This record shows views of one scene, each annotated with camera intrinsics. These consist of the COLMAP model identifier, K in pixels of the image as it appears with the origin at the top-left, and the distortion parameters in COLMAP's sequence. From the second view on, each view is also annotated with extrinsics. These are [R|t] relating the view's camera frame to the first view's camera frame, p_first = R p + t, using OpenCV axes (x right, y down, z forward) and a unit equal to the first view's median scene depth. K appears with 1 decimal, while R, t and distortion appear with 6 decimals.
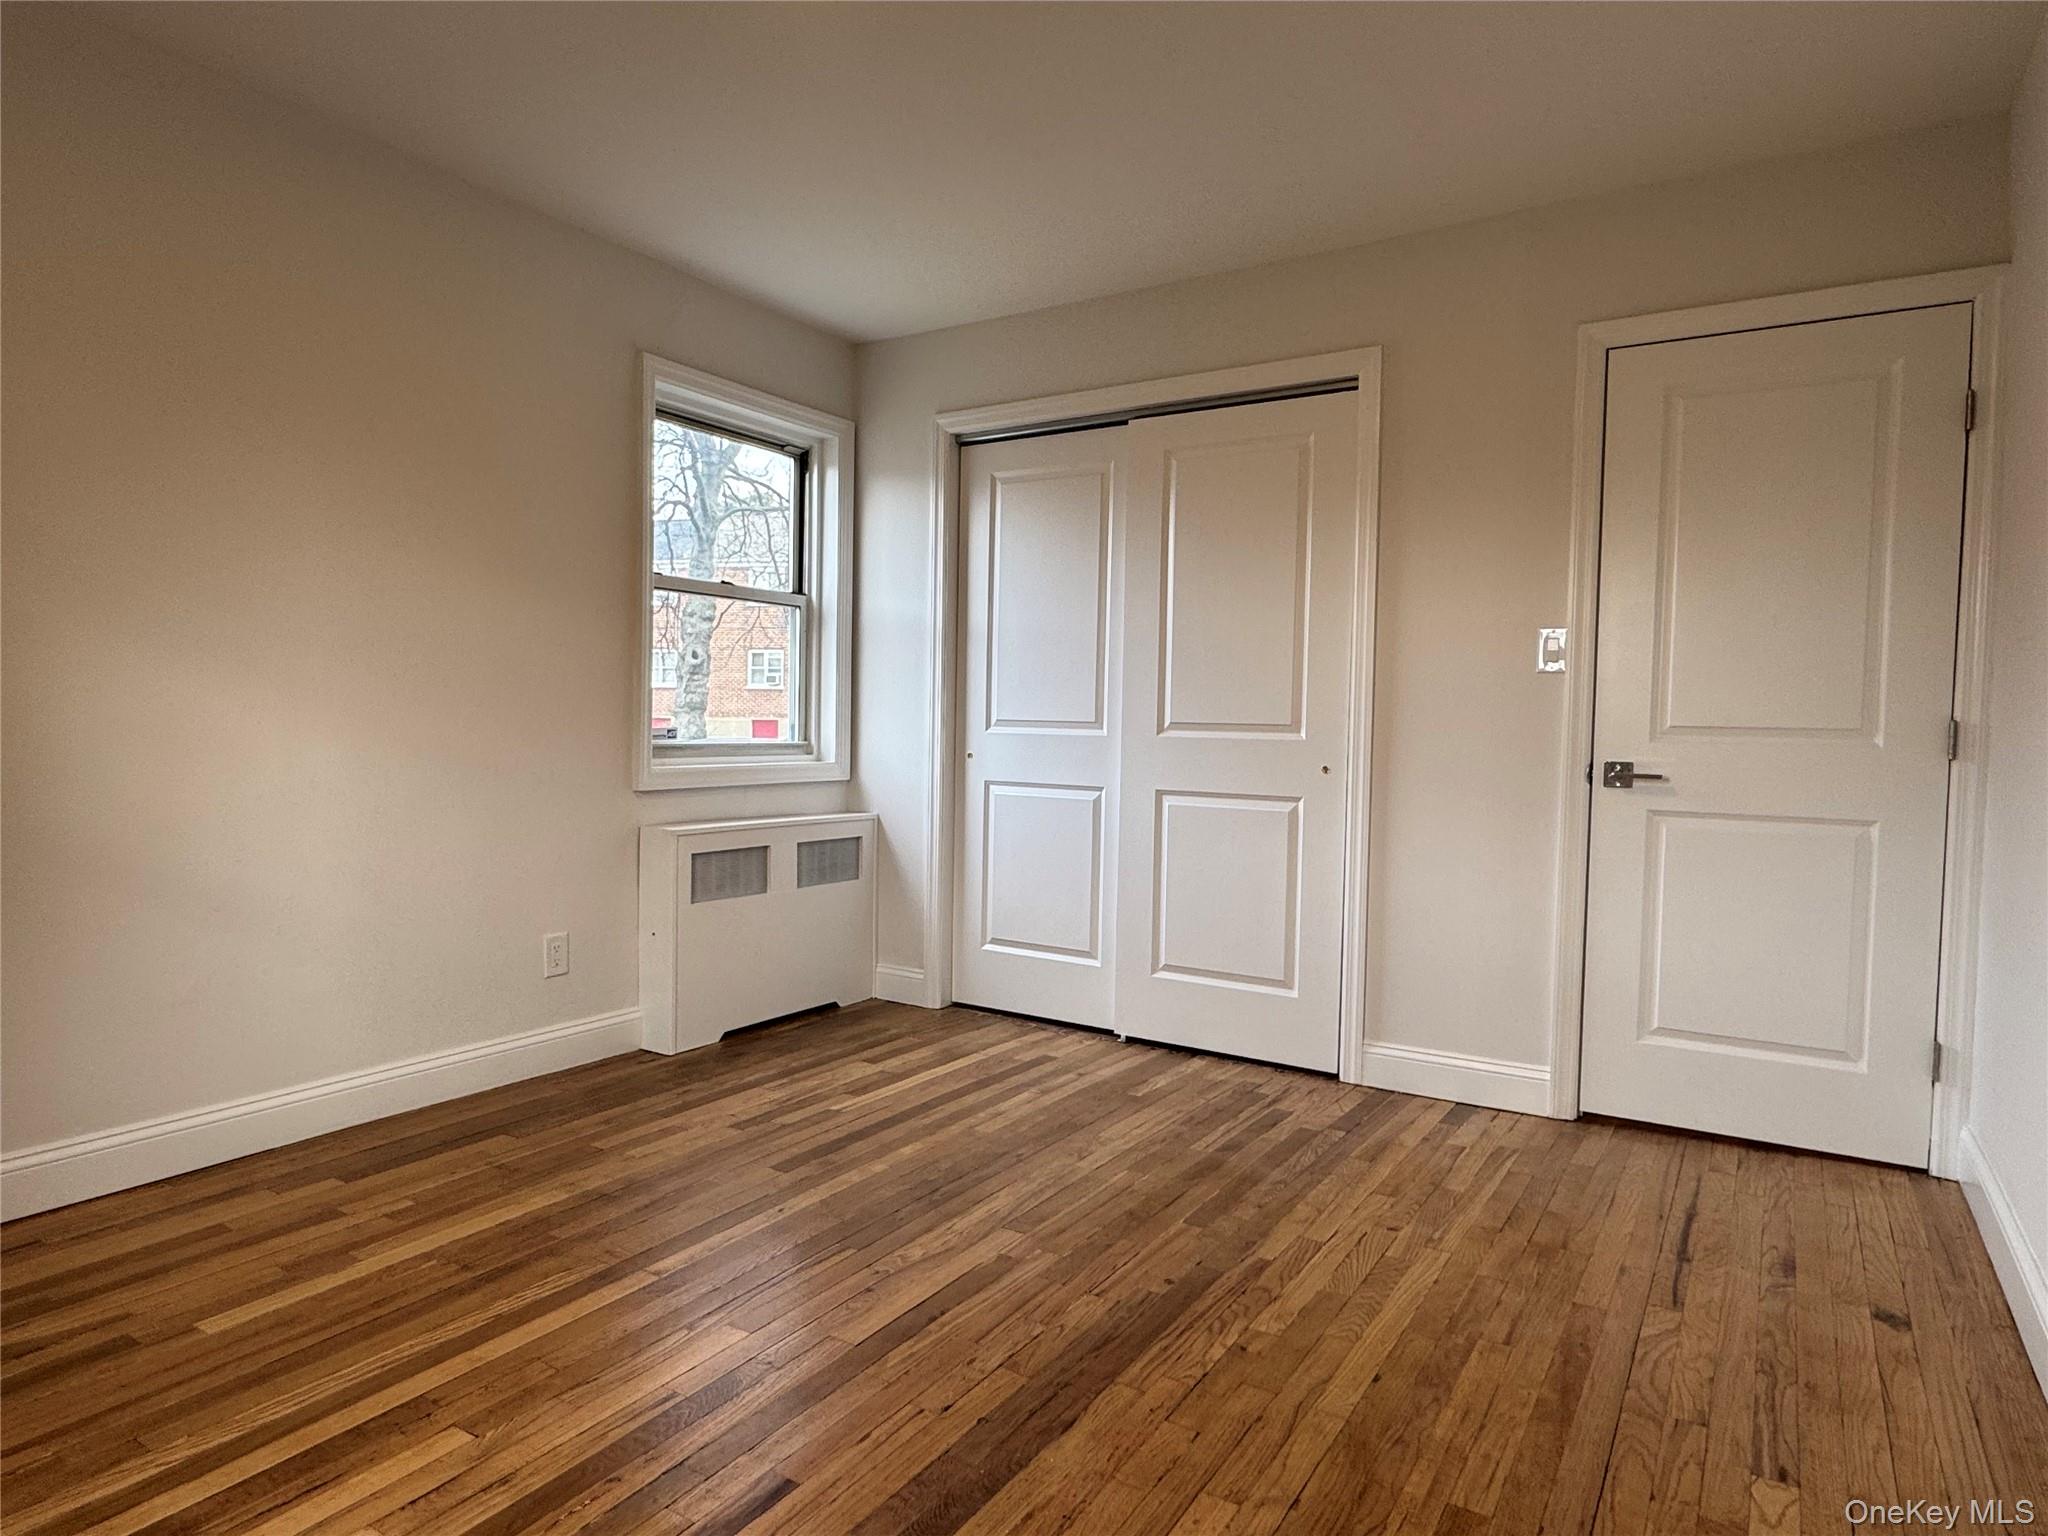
lens RADIAL K [[1197.0, 0, 1025.1], [0, 1197.0, 768.3], [0, 0, 1]] dist [0.000446, 0.000556]
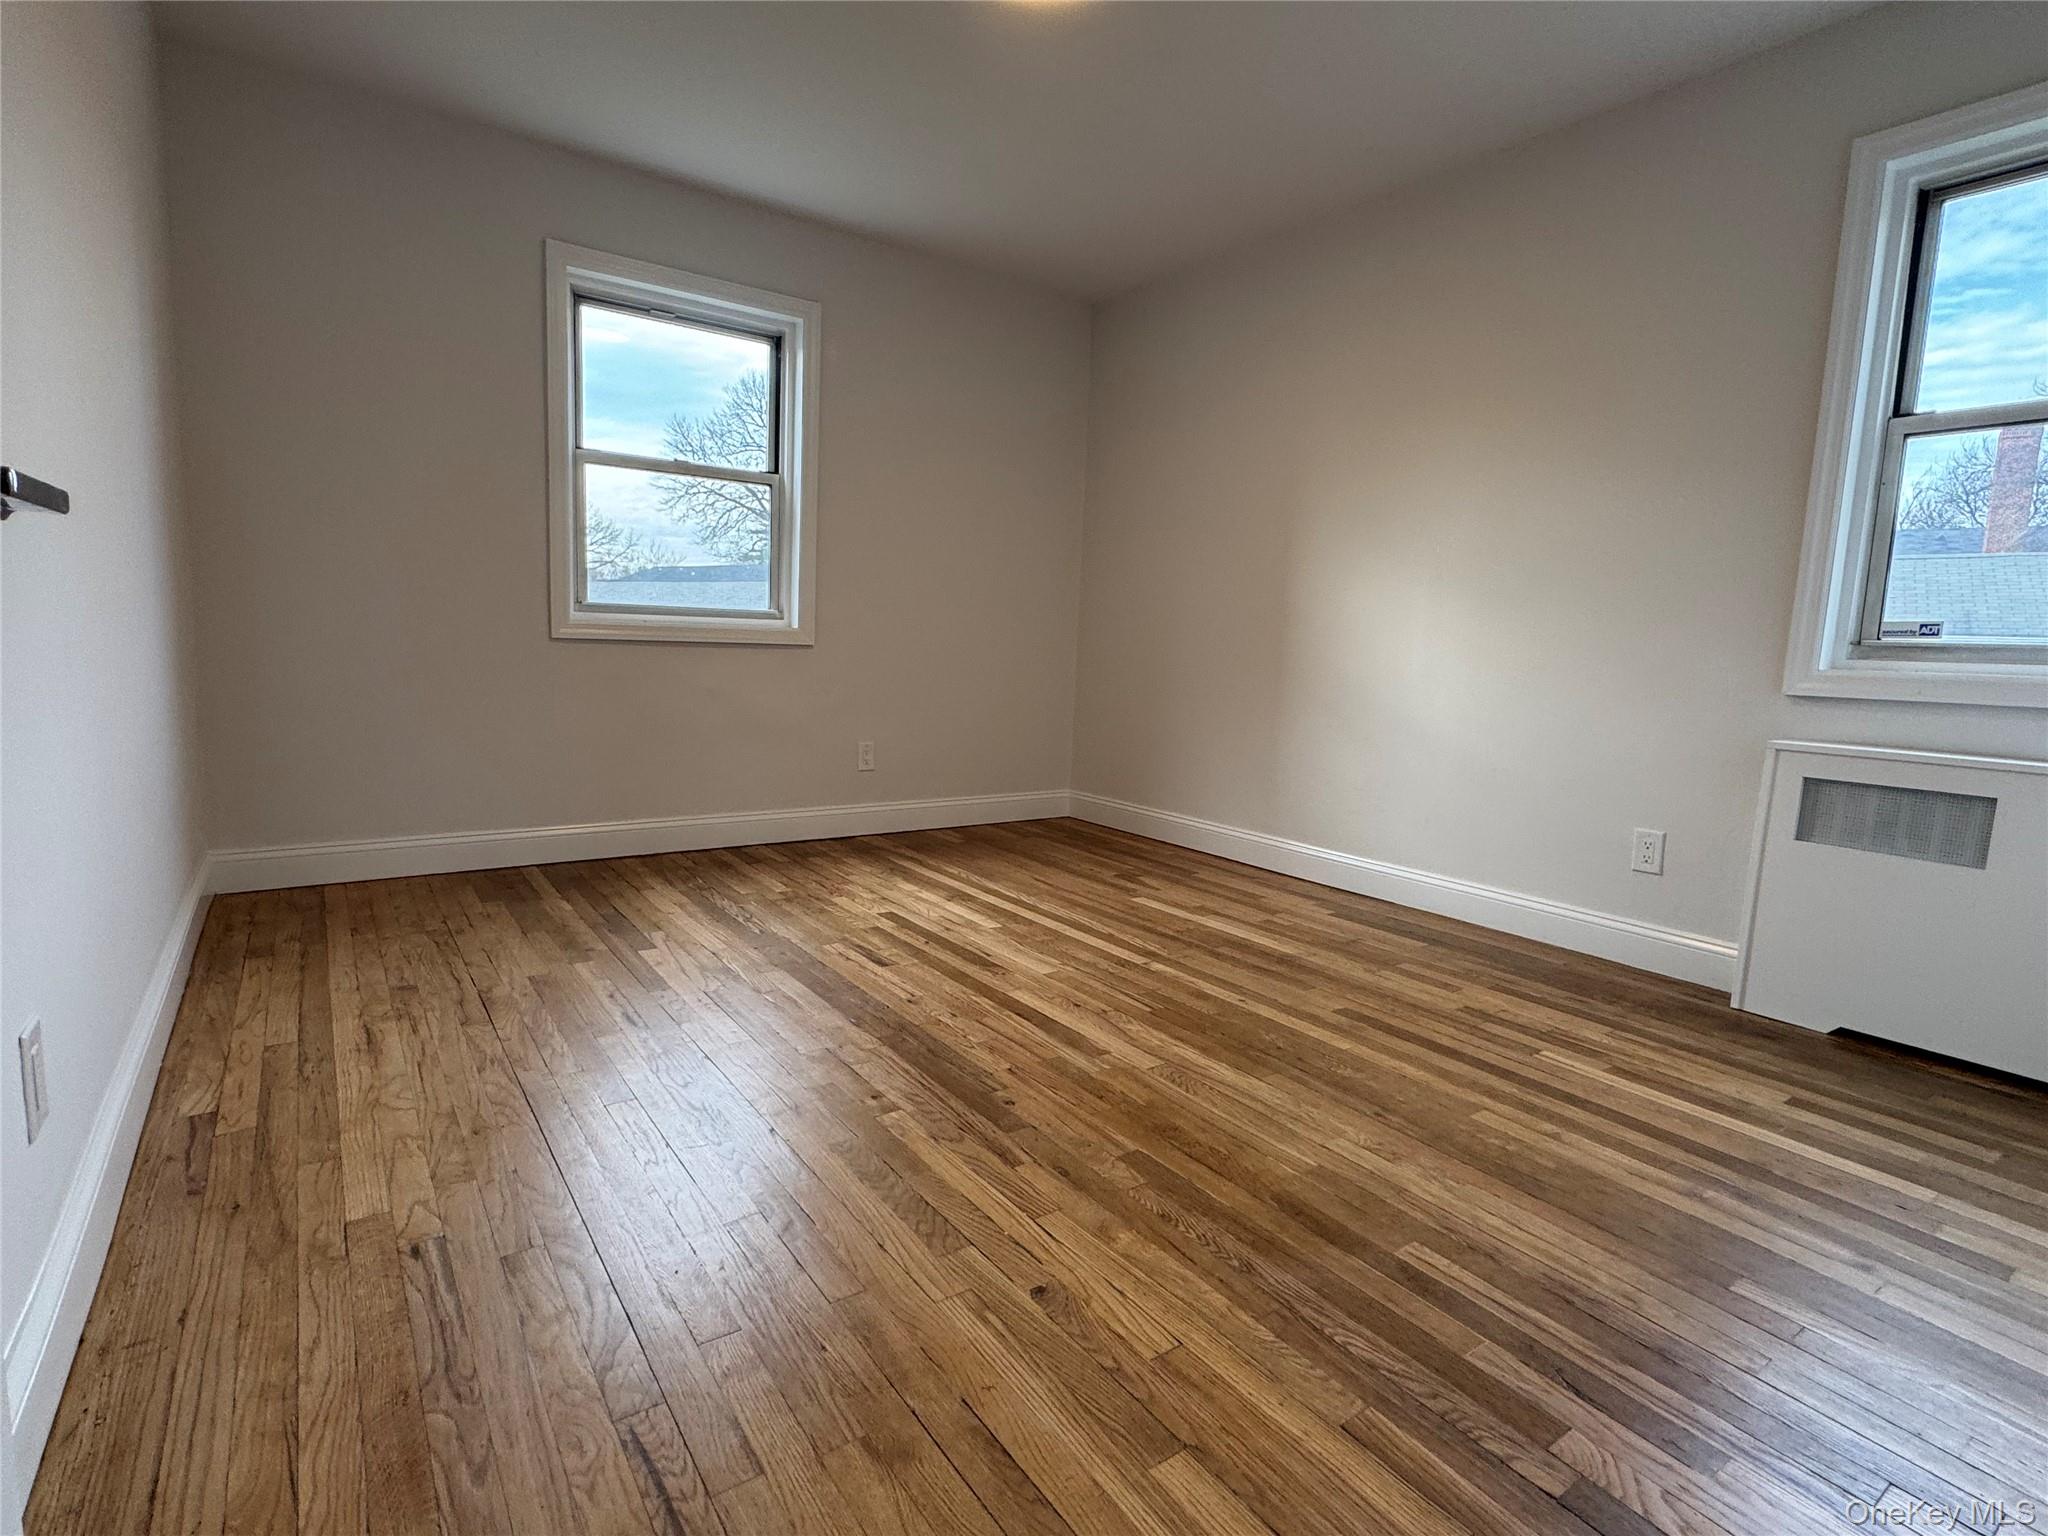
lens RADIAL K [[1007.9, 0, 1025.2], [0, 1007.9, 767.9], [0, 0, 1]] dist [-0.001662, 0.000536]
pose [[-0.377757, 0.084869, -0.922007, 0.697951], [-0.076838, 0.989482, 0.122562, 0.031384], [0.922711, 0.117144, -0.367263, 1.023028]]
